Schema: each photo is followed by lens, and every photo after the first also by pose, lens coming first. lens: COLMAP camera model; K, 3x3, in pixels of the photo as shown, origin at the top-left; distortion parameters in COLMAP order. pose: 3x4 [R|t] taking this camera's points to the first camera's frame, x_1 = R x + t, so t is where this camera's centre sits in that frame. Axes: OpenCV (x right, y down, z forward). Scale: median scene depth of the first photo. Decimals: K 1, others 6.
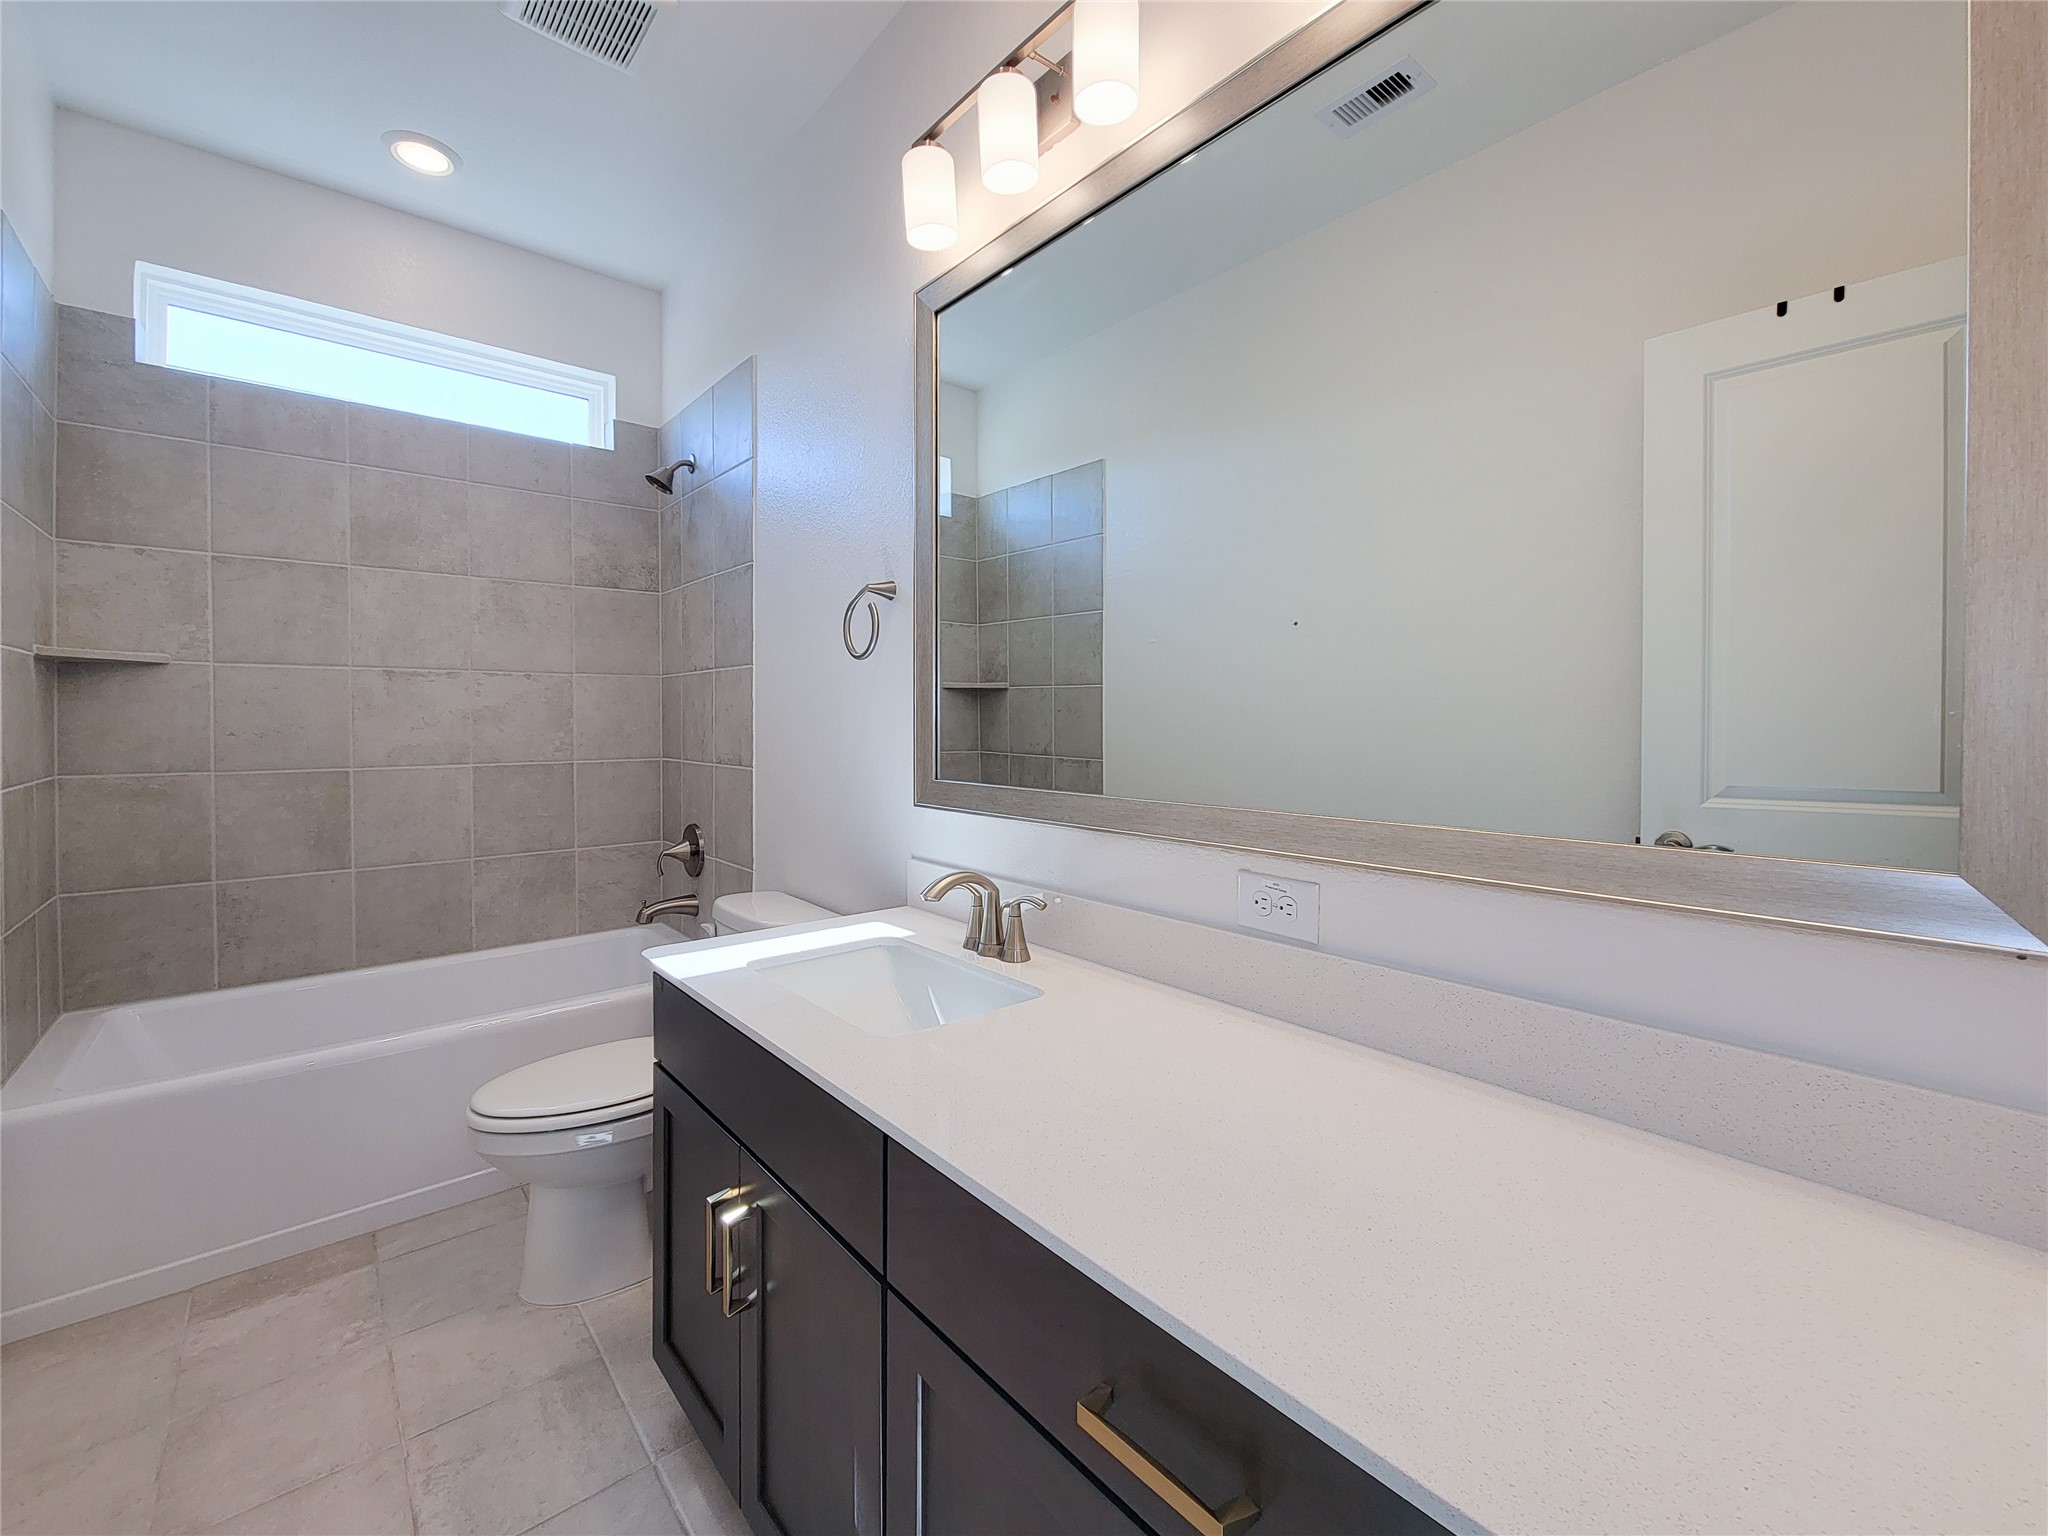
lens RADIAL K [[857.5, 0, 1049.5], [0, 857.5, 738.4], [0, 0, 1]] dist [0.005855, -0.003682]
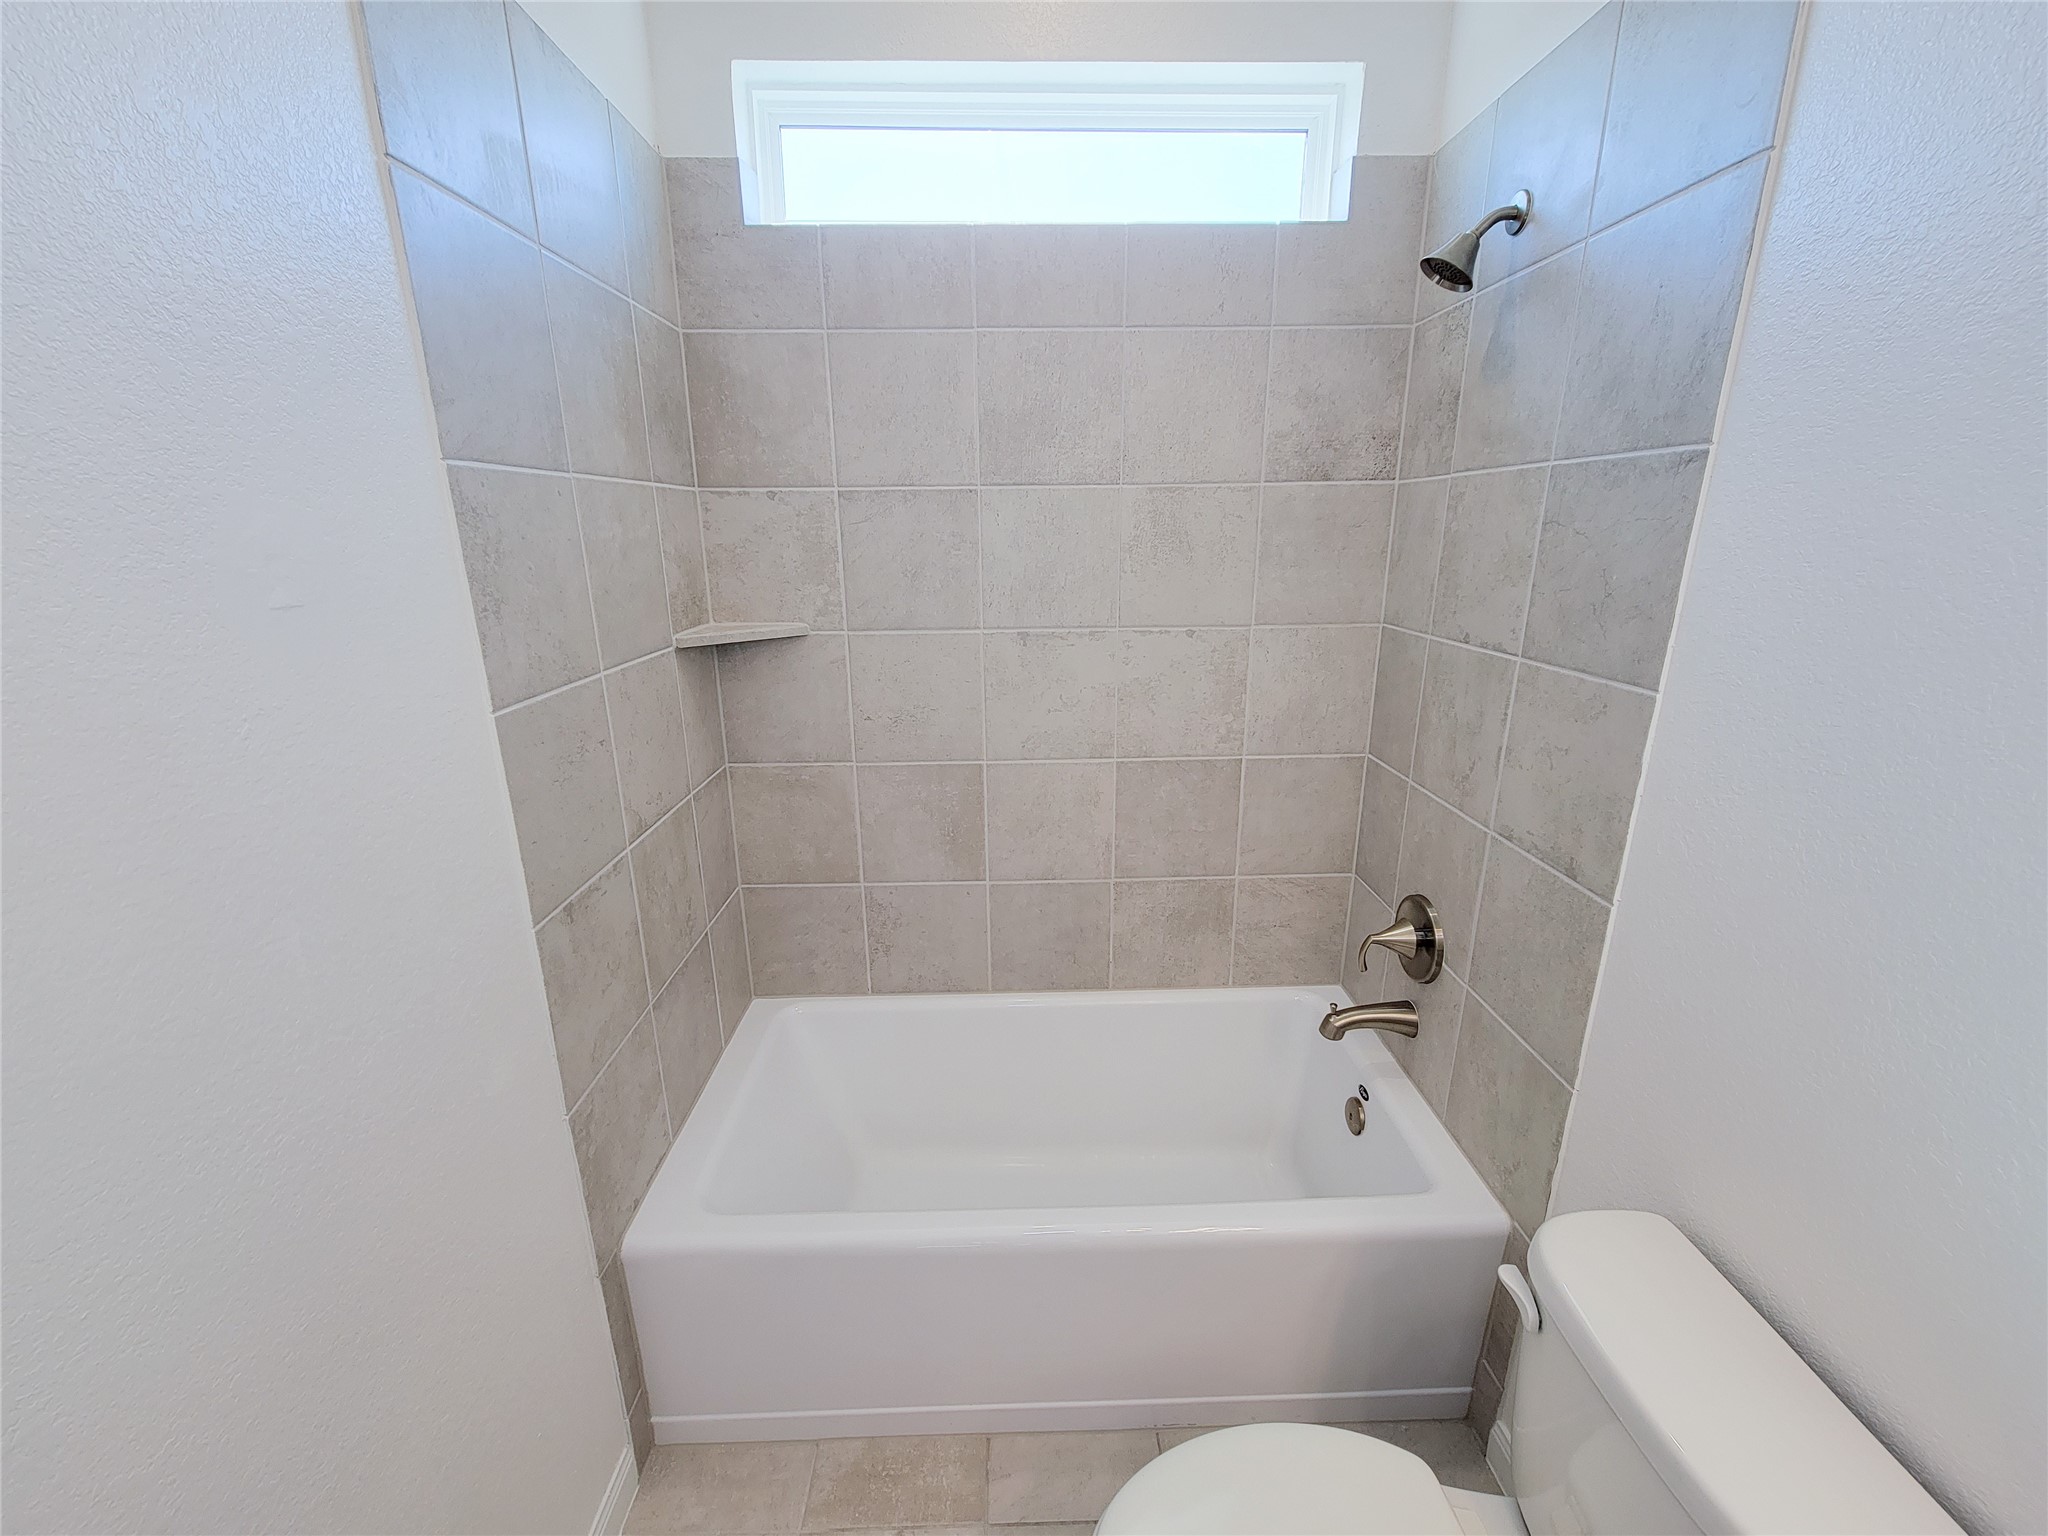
lens RADIAL K [[857.5, 0, 1023.9], [0, 857.5, 743.3], [0, 0, 1]] dist [0.005855, -0.003682]
pose [[0.766162, 0.164857, -0.621143, -0.320655], [-0.004230, 0.967809, 0.251649, -0.176600], [0.642634, -0.190177, 0.742196, 0.469287]]
